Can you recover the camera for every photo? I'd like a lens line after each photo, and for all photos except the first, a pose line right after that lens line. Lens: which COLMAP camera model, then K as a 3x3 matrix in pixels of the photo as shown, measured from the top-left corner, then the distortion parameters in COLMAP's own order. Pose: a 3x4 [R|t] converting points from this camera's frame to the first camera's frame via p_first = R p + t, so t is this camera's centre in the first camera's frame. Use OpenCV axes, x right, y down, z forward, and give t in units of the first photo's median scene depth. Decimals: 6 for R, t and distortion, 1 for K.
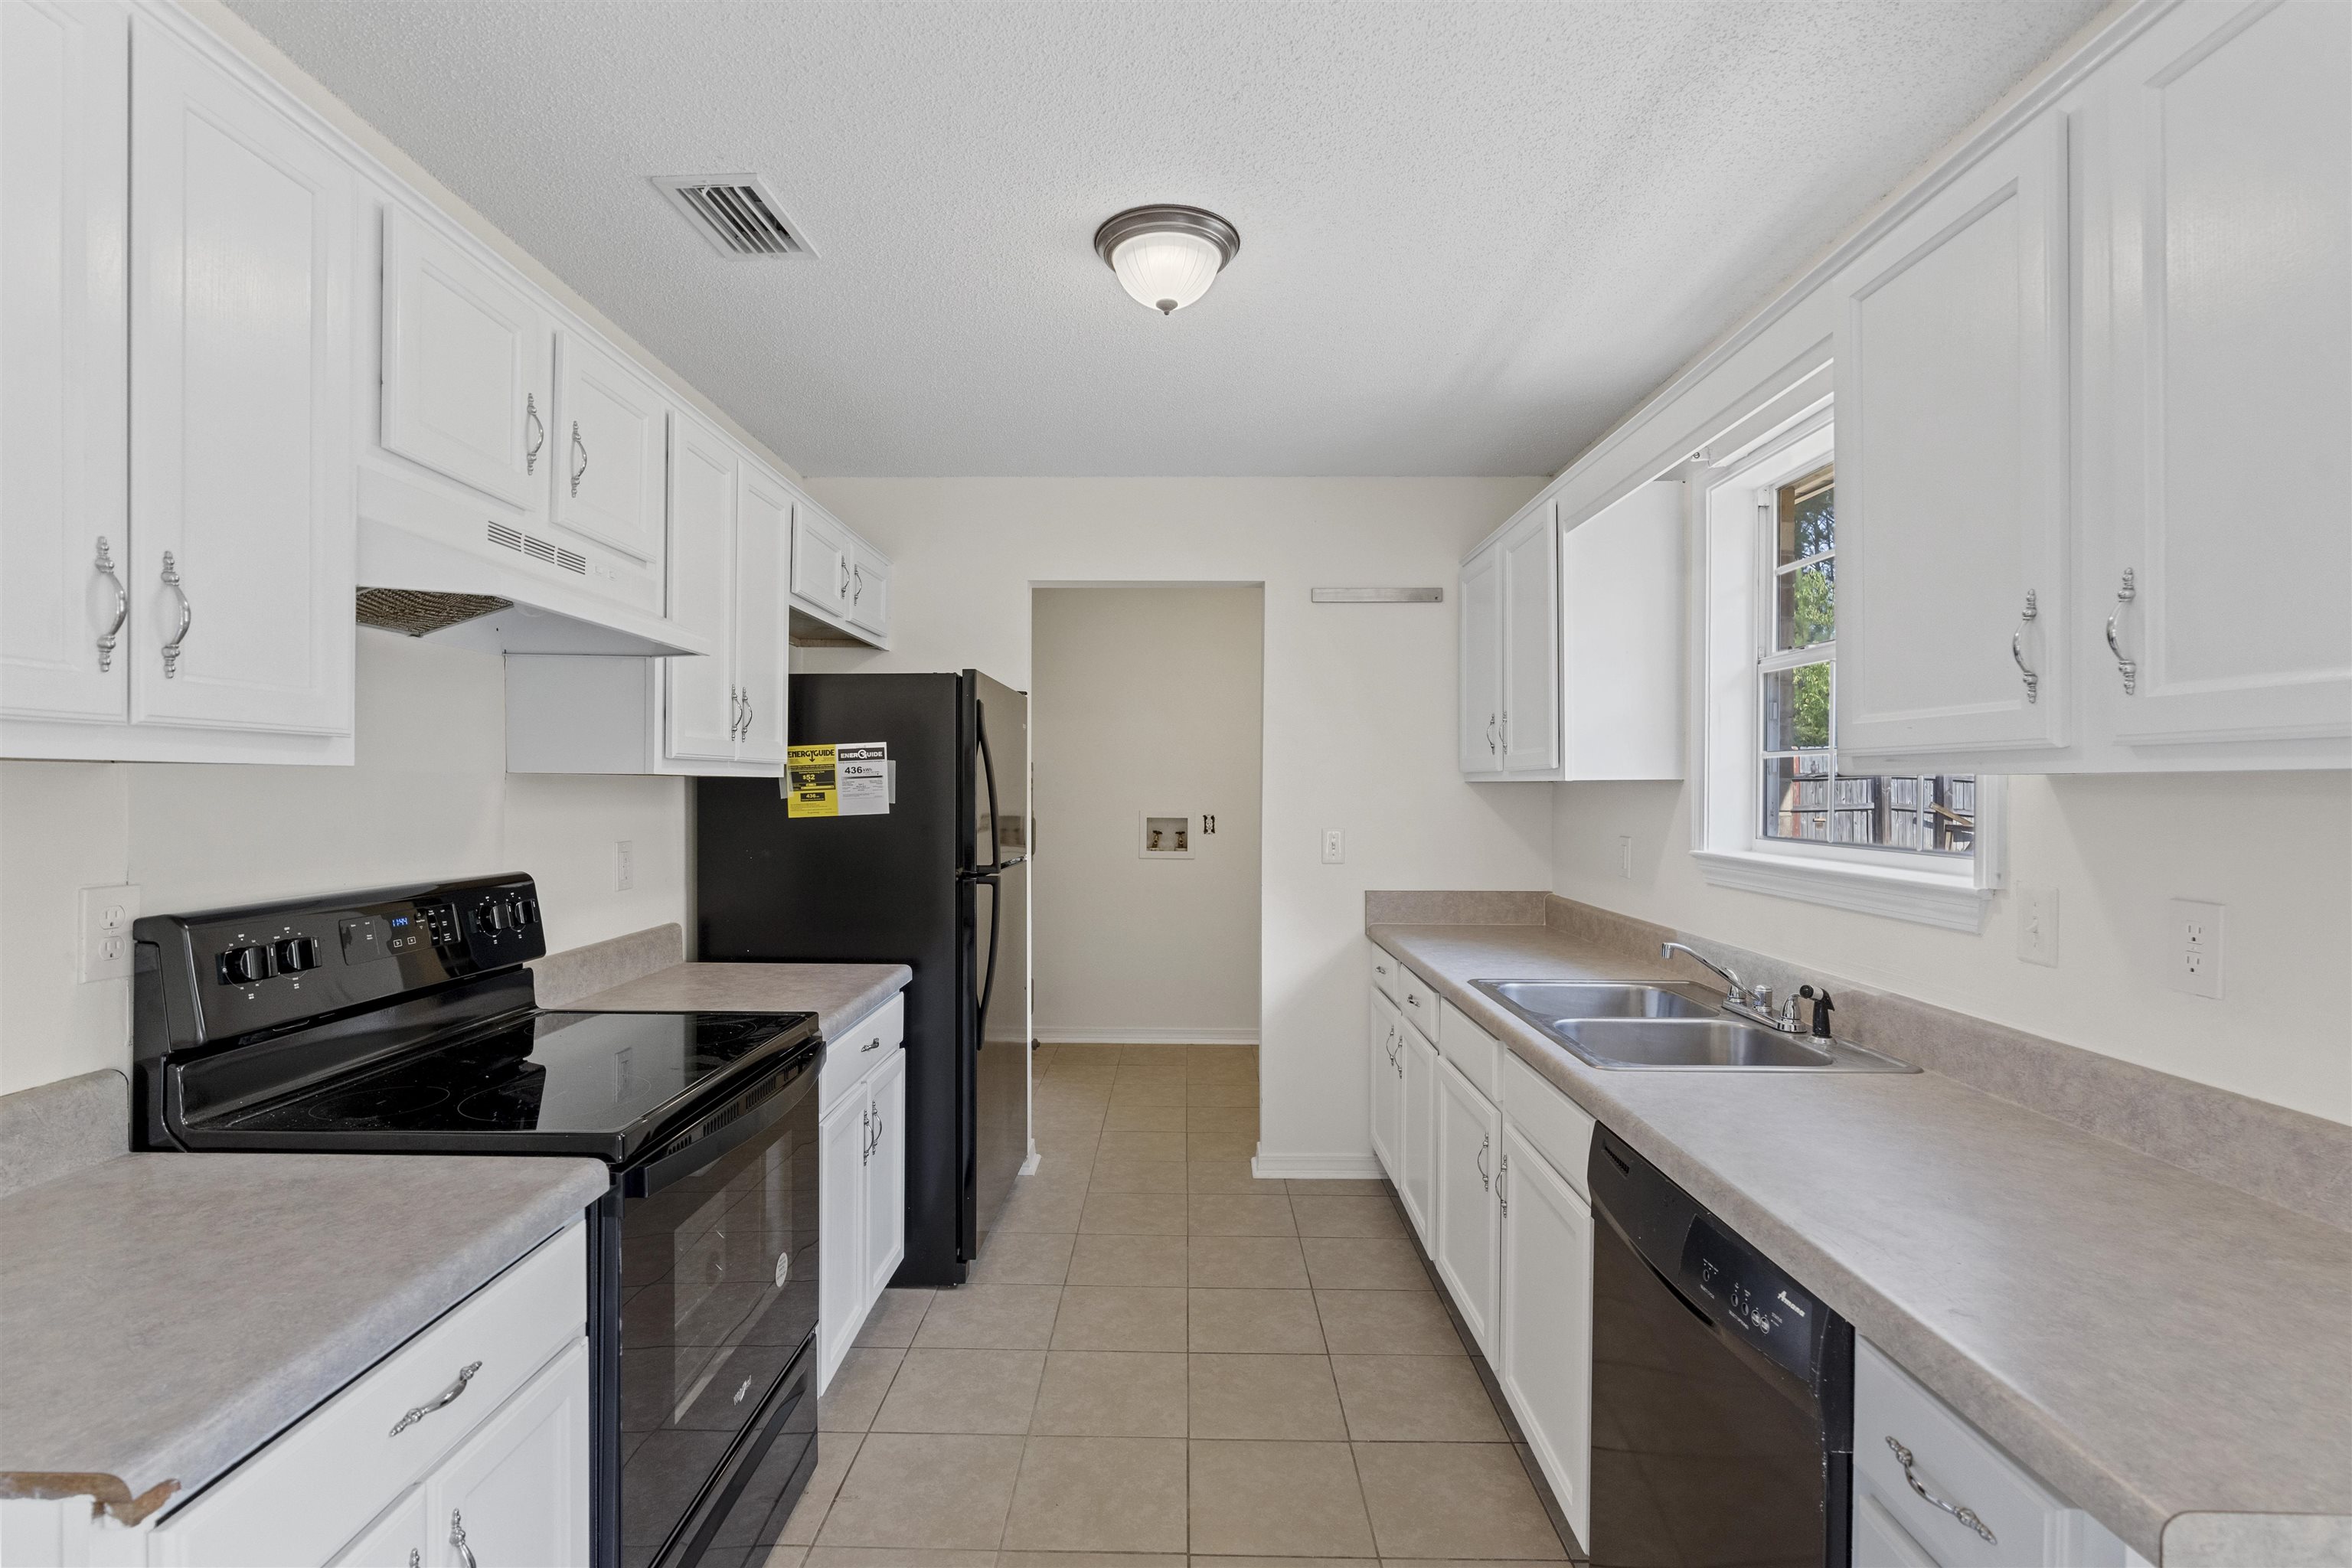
lens RADIAL K [[1096.6, 0, 1174.4], [0, 1096.6, 786.4], [0, 0, 1]] dist [-0.009353, 0.001687]
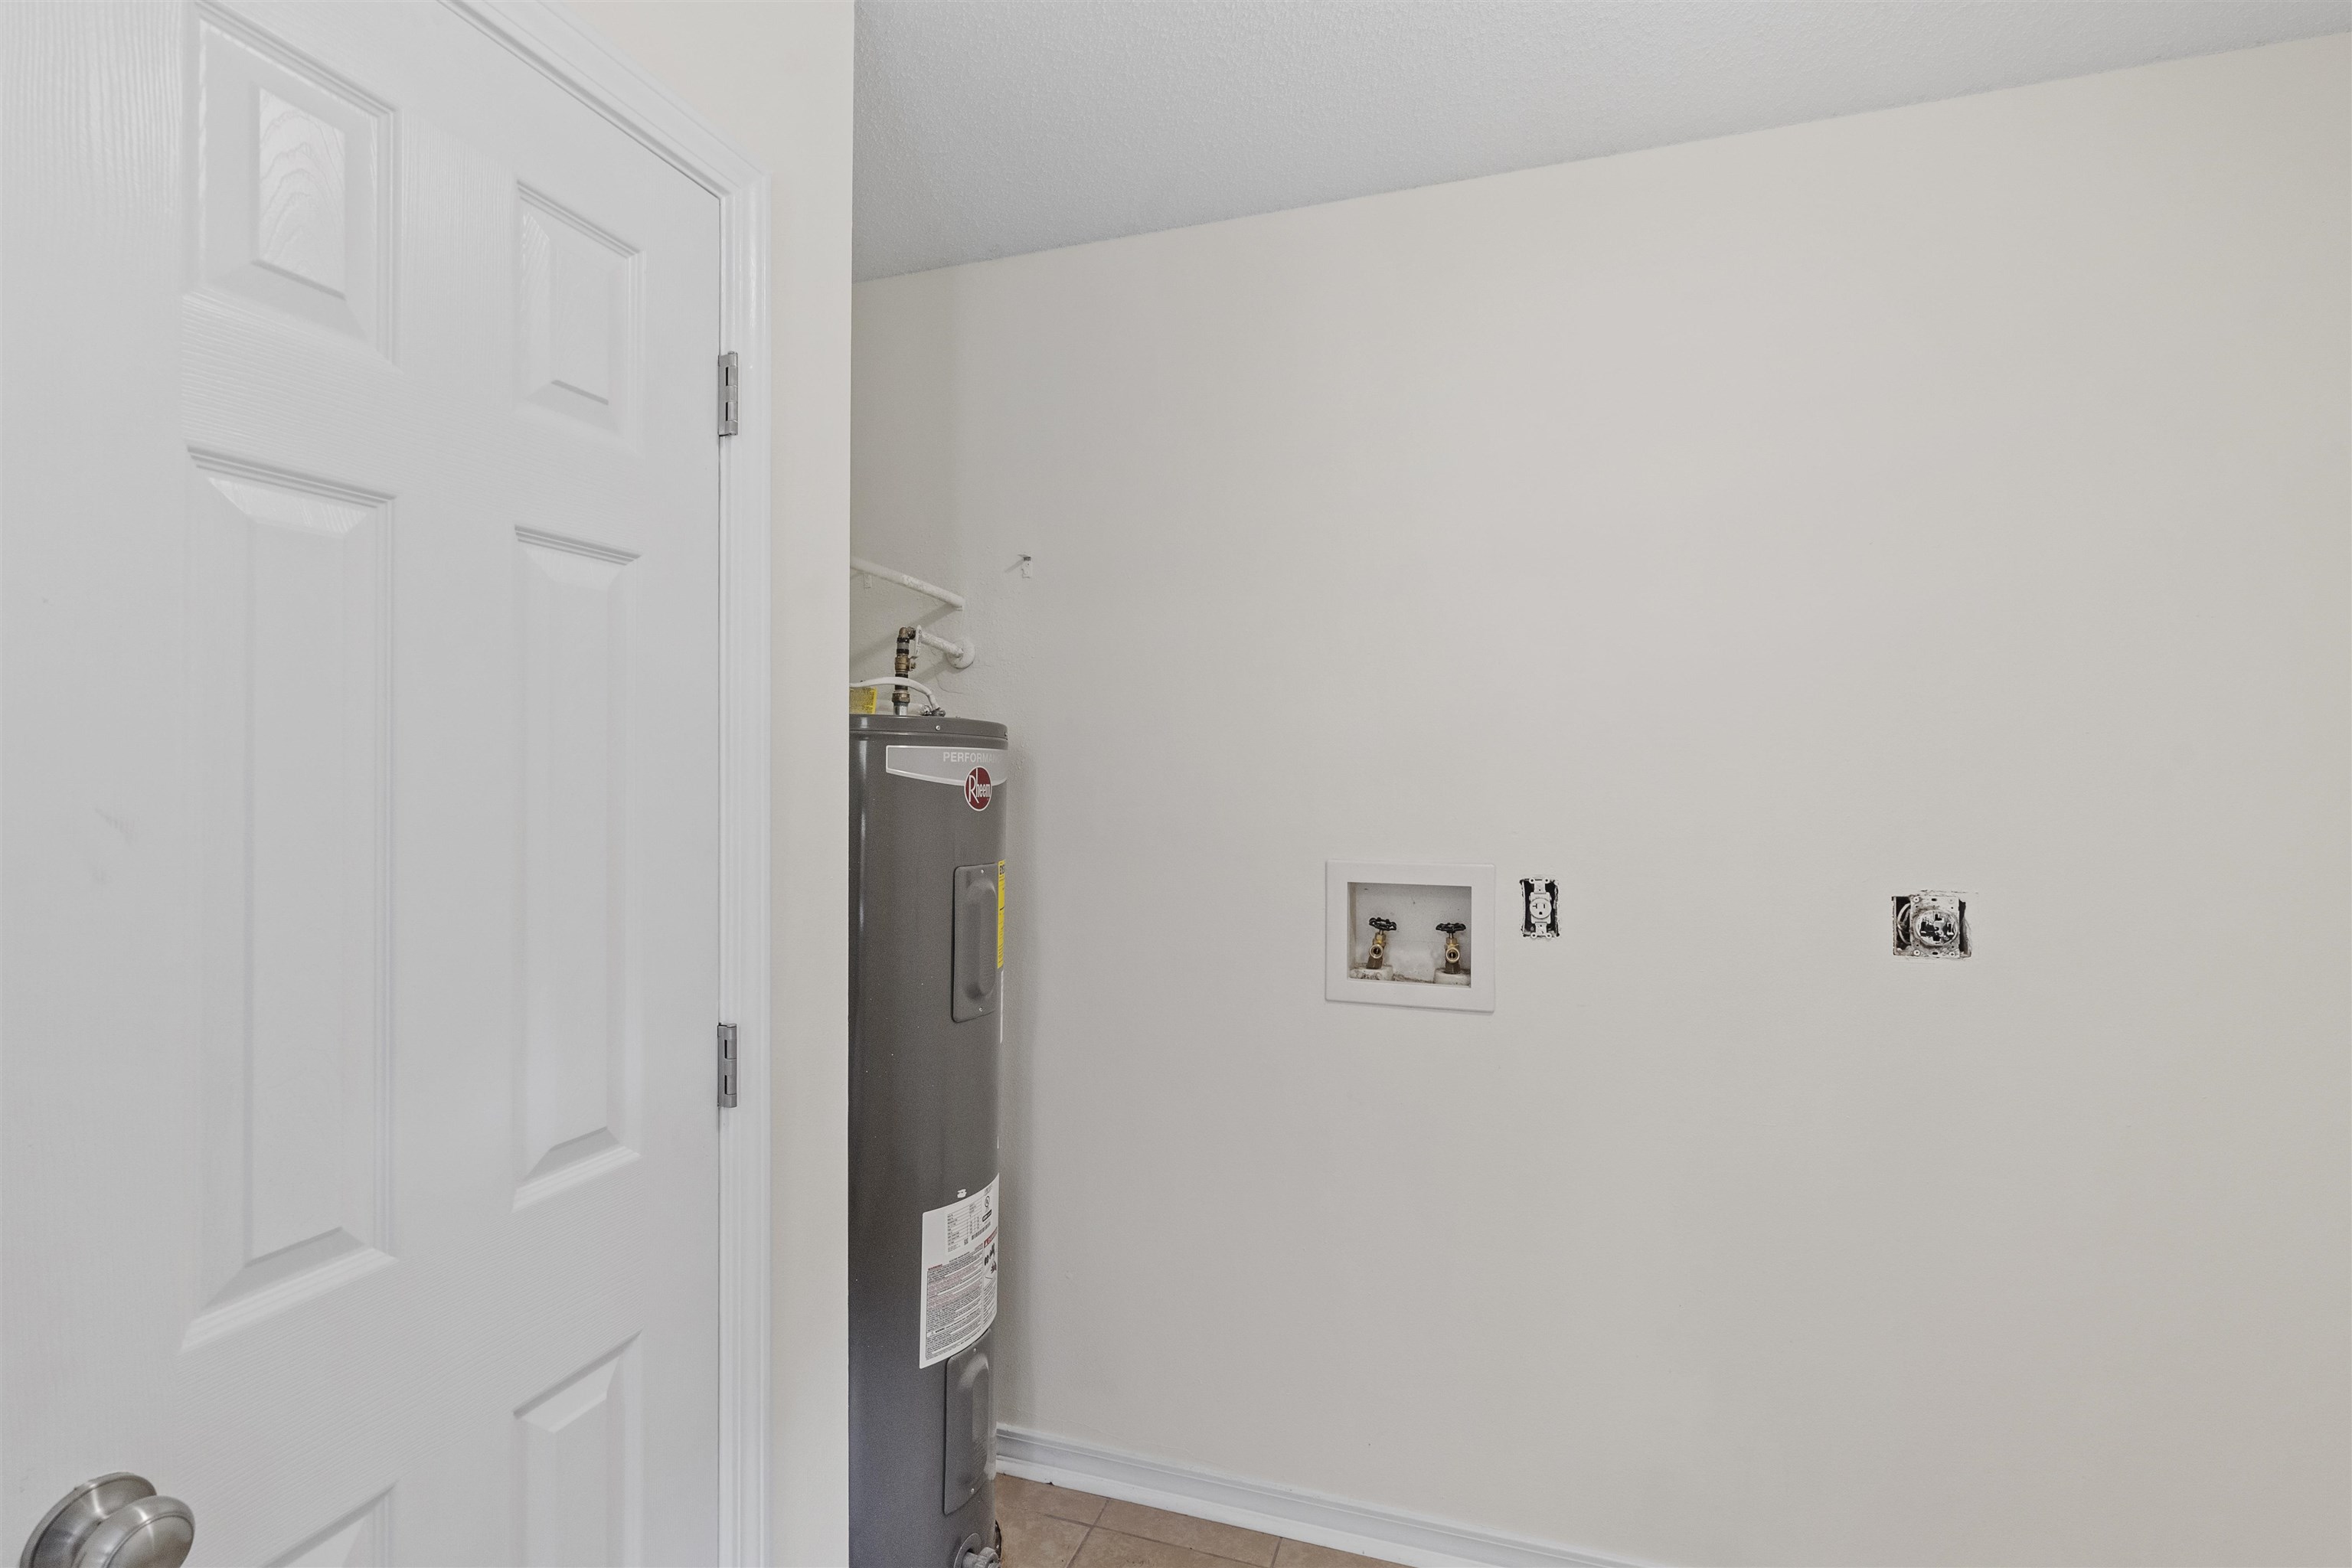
lens RADIAL K [[1096.6, 0, 1187.2], [0, 1096.6, 774.6], [0, 0, 1]] dist [-0.009353, 0.001687]
pose [[0.952748, -0.000896, -0.303760, 0.030665], [-0.001371, 0.999973, -0.007250, -0.002111], [0.303758, 0.007324, 0.952721, 0.659758]]
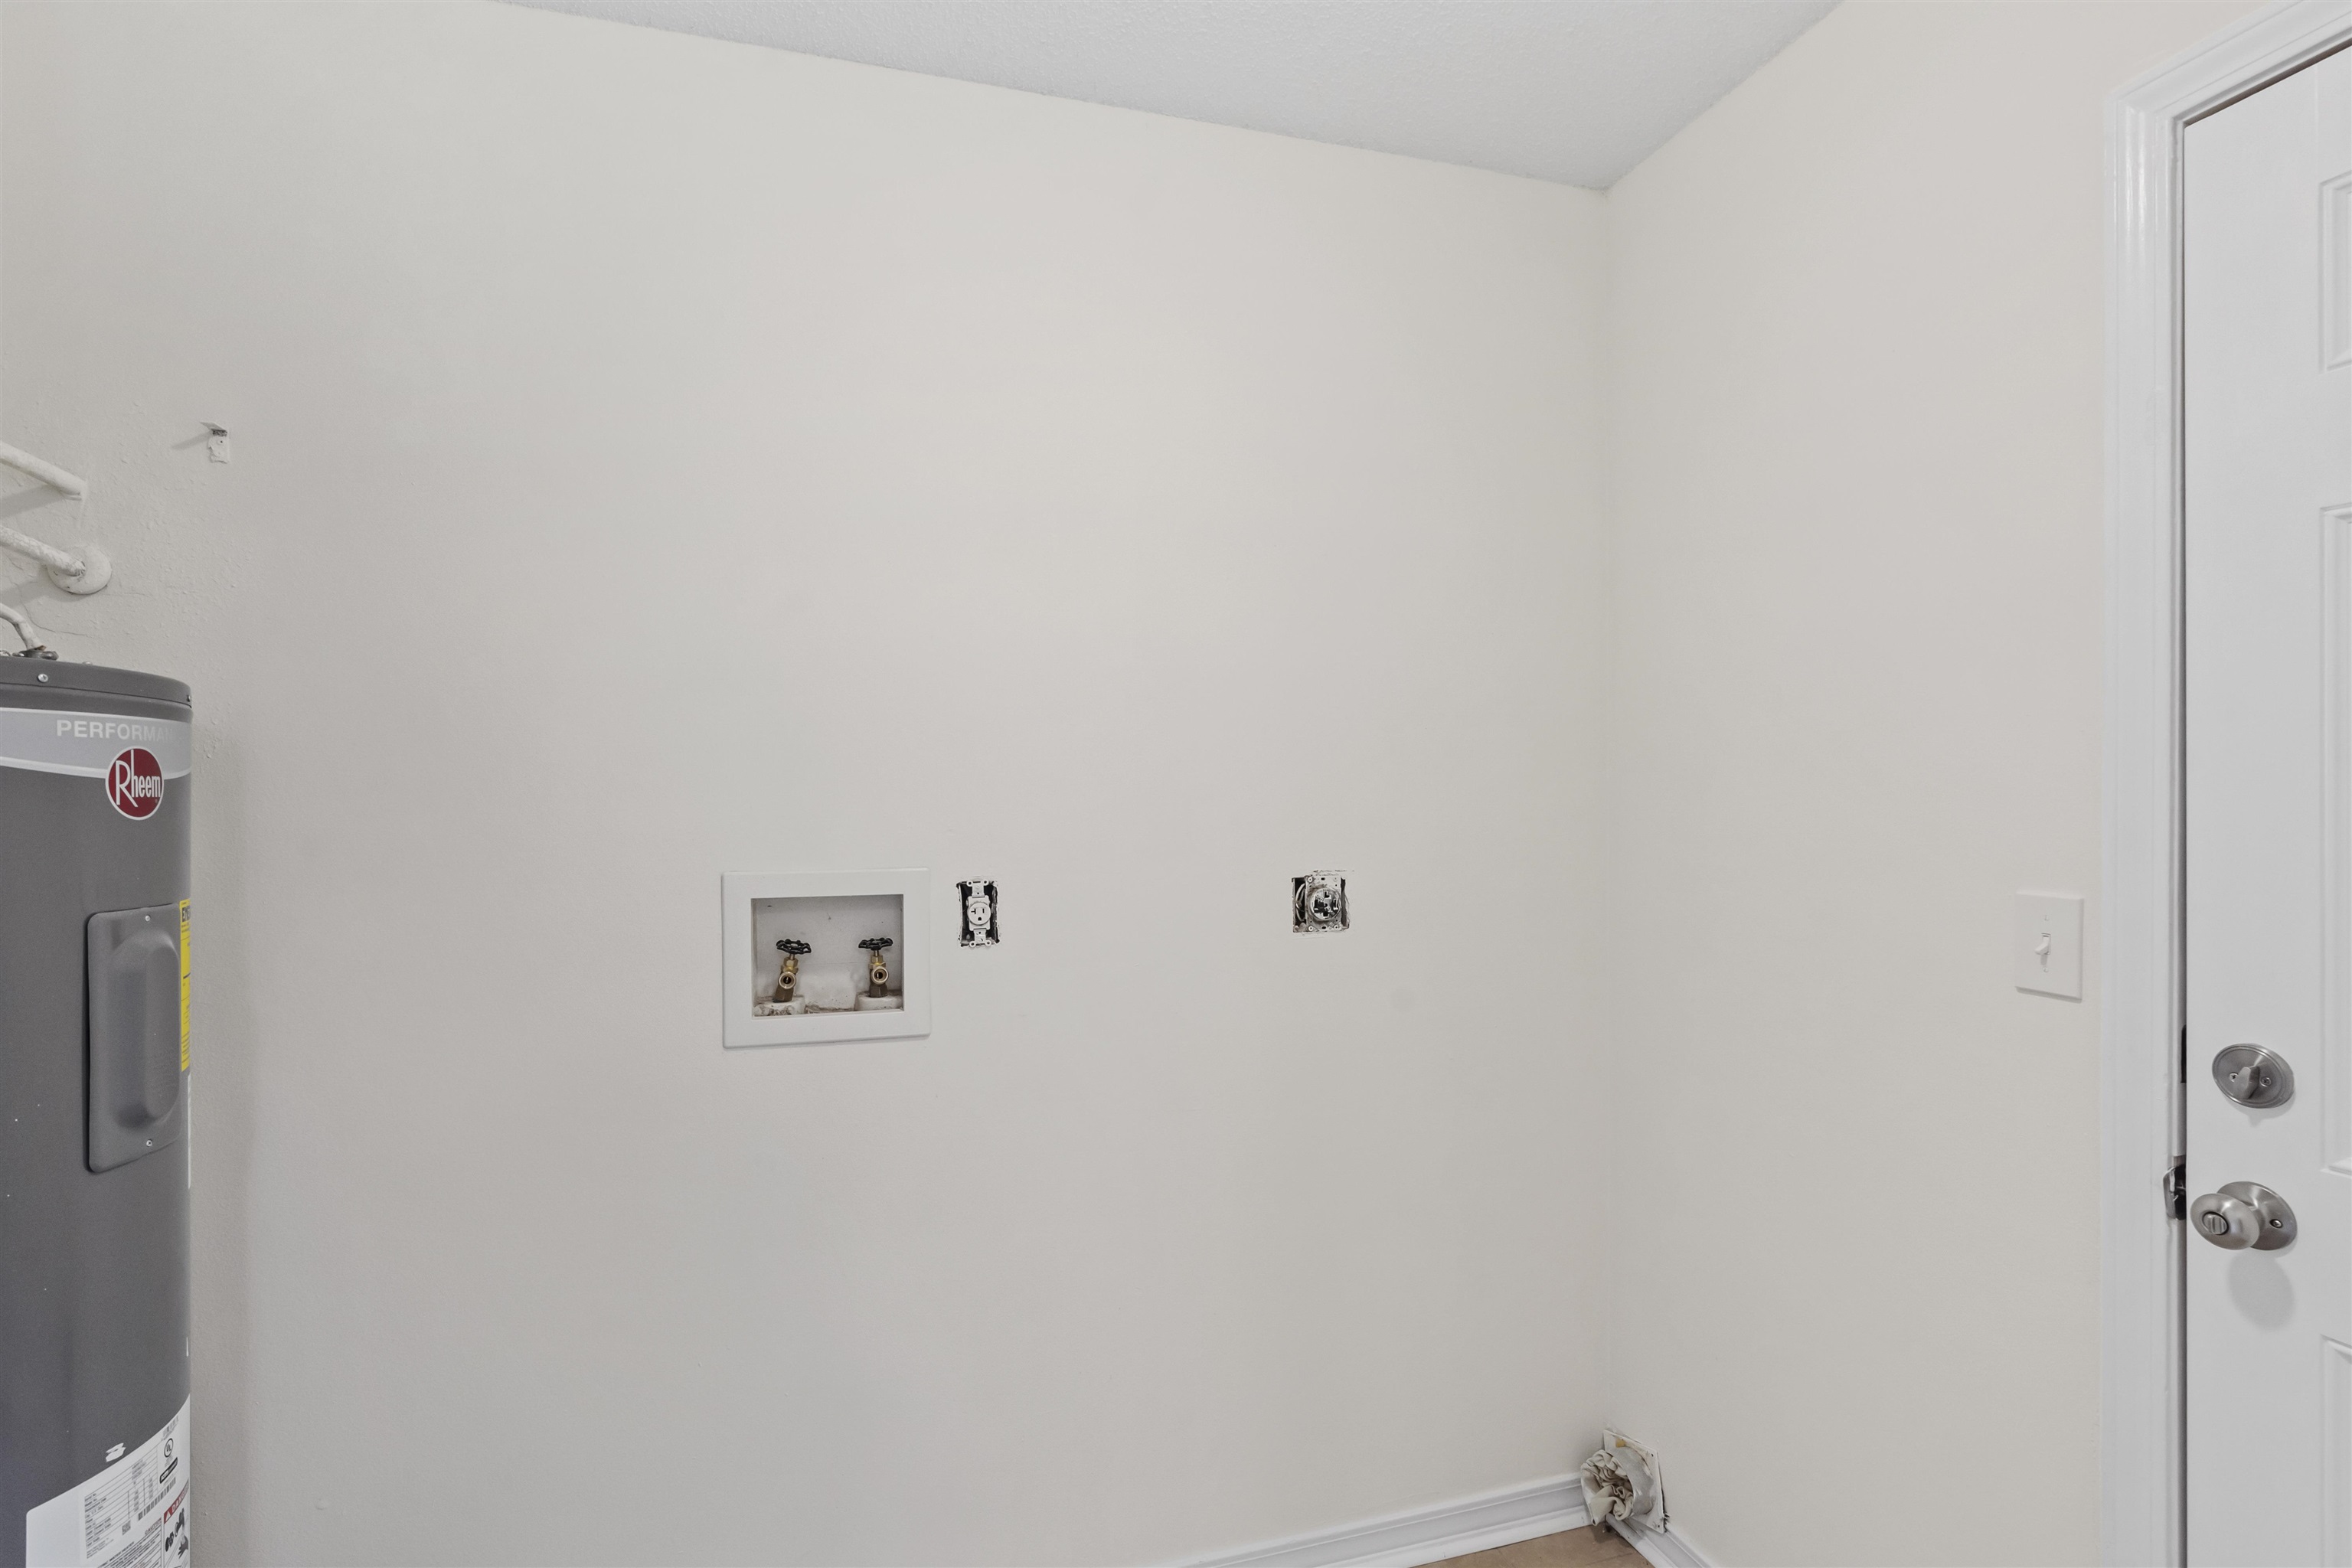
lens RADIAL K [[1096.6, 0, 1171.9], [0, 1096.6, 800.9], [0, 0, 1]] dist [-0.009353, 0.001687]
pose [[0.956140, -0.012972, 0.292623, -0.004118], [0.011274, 0.999908, 0.007487, 0.003329], [-0.292694, -0.003860, 0.956198, 0.705741]]
